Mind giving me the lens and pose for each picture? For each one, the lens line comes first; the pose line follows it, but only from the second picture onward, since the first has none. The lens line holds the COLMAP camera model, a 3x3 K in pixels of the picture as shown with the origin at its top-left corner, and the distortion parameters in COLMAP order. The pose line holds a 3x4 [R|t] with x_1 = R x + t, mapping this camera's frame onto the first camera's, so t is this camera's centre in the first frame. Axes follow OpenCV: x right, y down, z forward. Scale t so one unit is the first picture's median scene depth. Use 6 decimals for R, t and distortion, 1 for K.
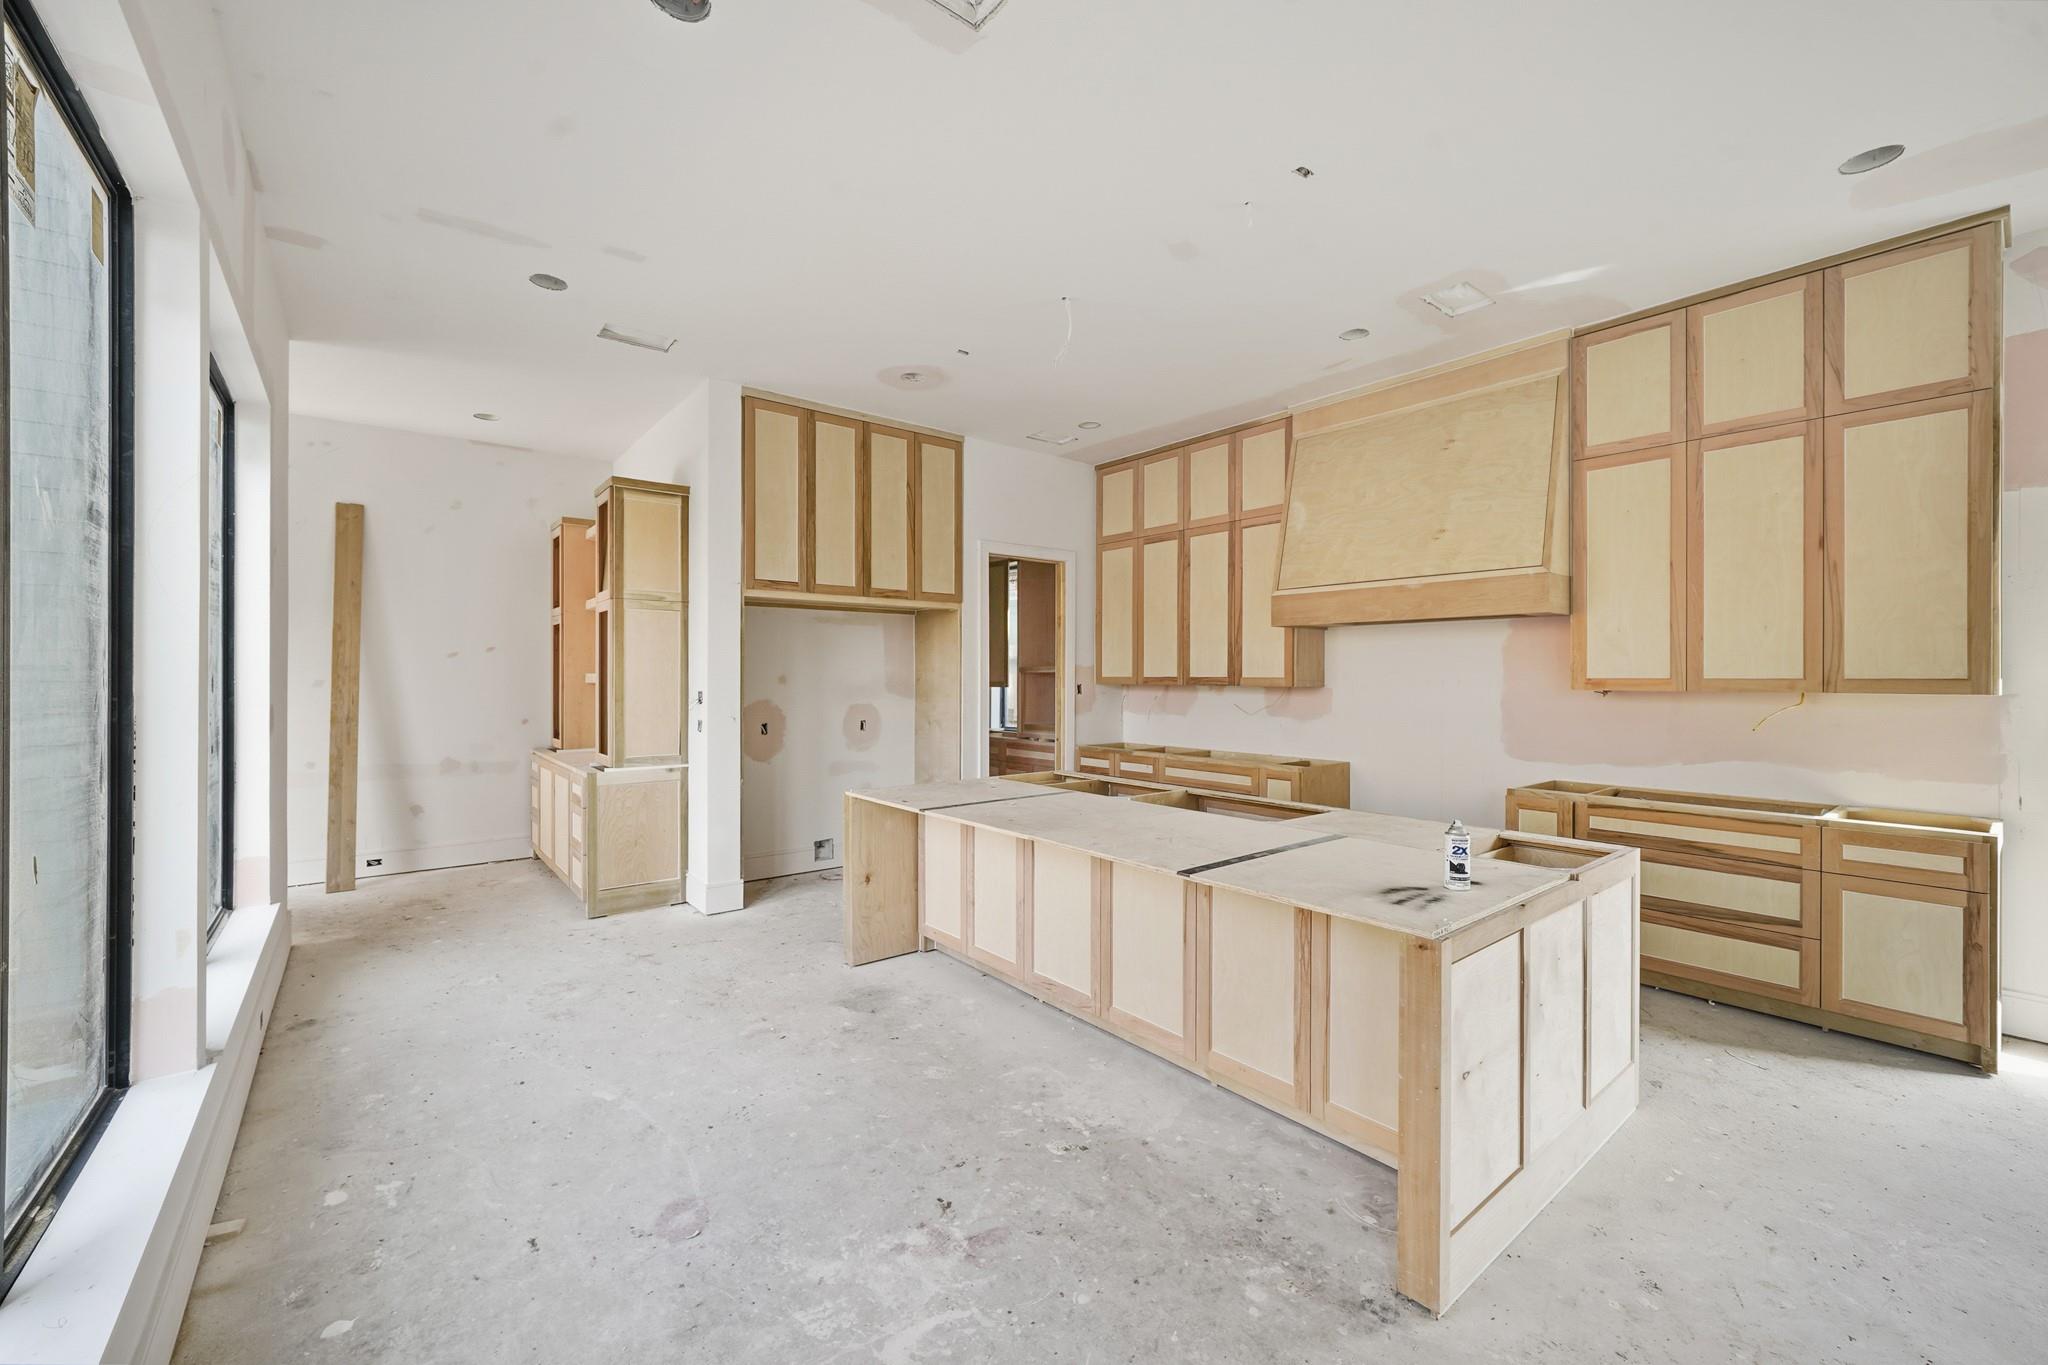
lens RADIAL K [[813.1, 0, 1023.4], [0, 813.1, 682.5], [0, 0, 1]] dist [-0.005896, 0.000130]
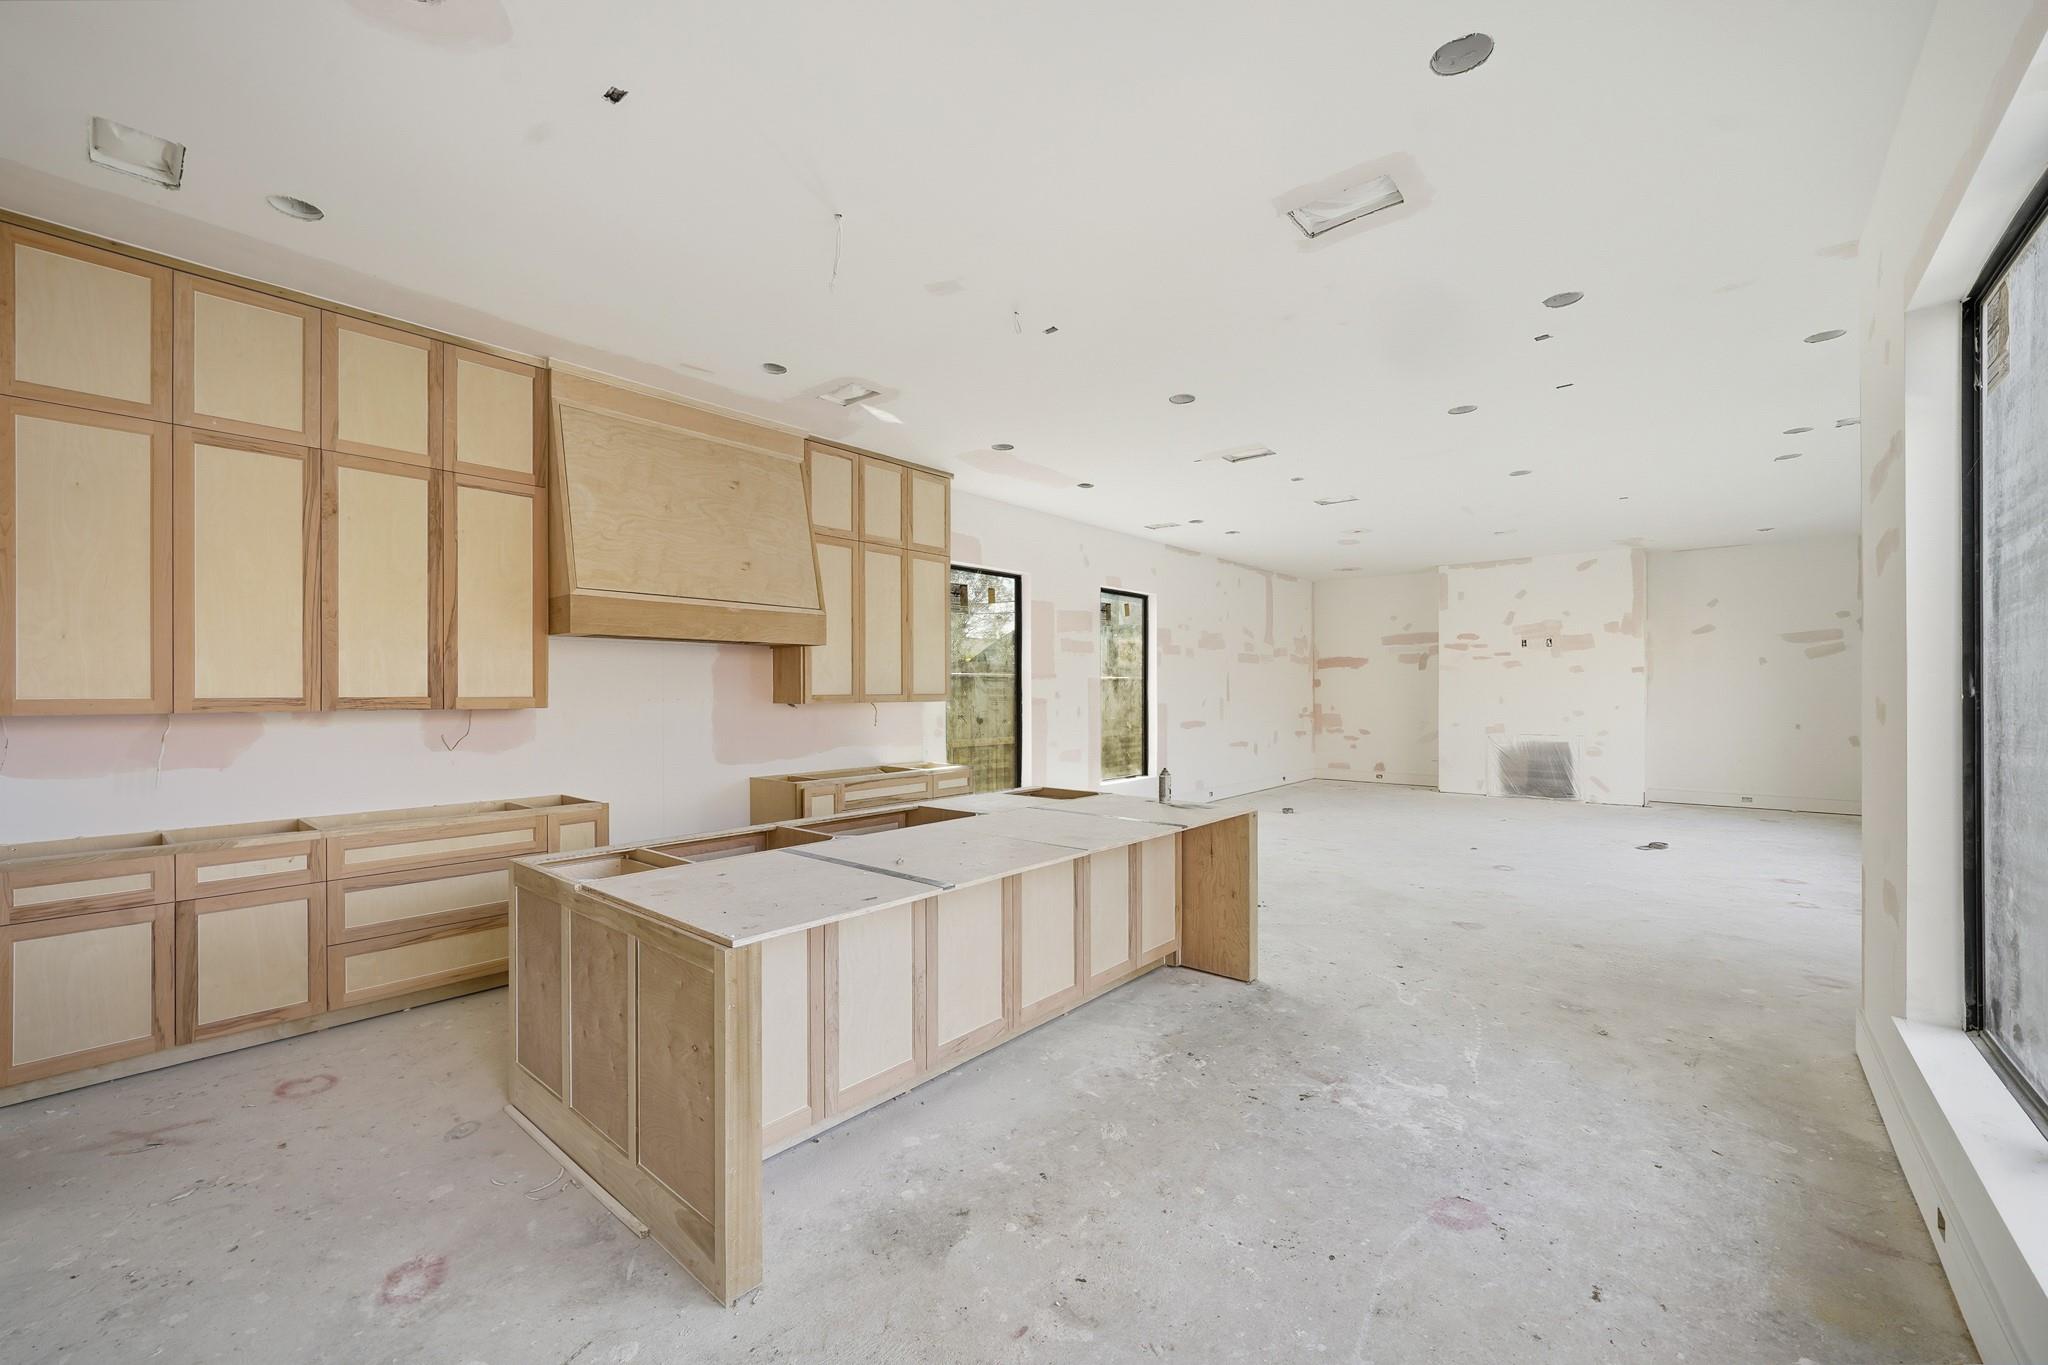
lens RADIAL K [[813.1, 0, 1023.6], [0, 813.1, 682.0], [0, 0, 1]] dist [-0.005896, 0.000130]
pose [[-0.178391, 0.012810, 0.983876, -0.770745], [0.014482, 0.999841, -0.010392, -0.007844], [-0.983853, 0.012394, -0.178548, 0.985154]]
